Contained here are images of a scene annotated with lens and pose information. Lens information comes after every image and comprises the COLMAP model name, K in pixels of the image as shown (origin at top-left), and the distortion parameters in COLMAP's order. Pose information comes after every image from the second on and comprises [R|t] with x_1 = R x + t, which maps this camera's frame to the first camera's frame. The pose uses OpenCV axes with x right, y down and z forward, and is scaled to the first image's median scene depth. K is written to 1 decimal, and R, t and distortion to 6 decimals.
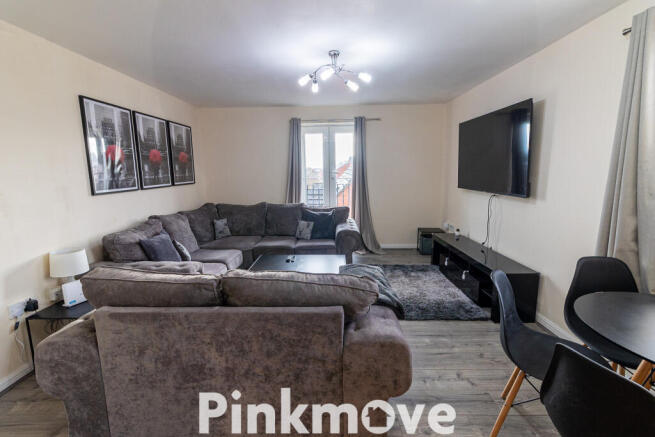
lens RADIAL K [[306.7, 0, 325.0], [0, 306.7, 214.9], [0, 0, 1]] dist [-0.000193, 0.000049]
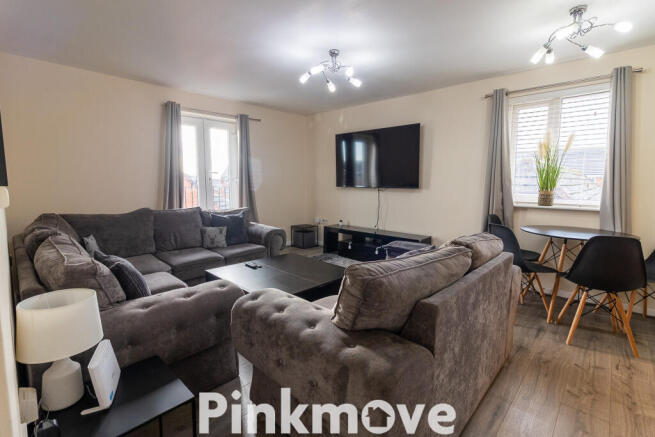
lens RADIAL K [[306.7, 0, 325.0], [0, 306.7, 214.9], [0, 0, 1]] dist [-0.000193, 0.000049]
pose [[0.677763, -0.067980, 0.732131, -0.479694], [0.097966, 0.995188, 0.001715, 0.016042], [-0.728725, 0.070561, 0.681162, 0.199248]]
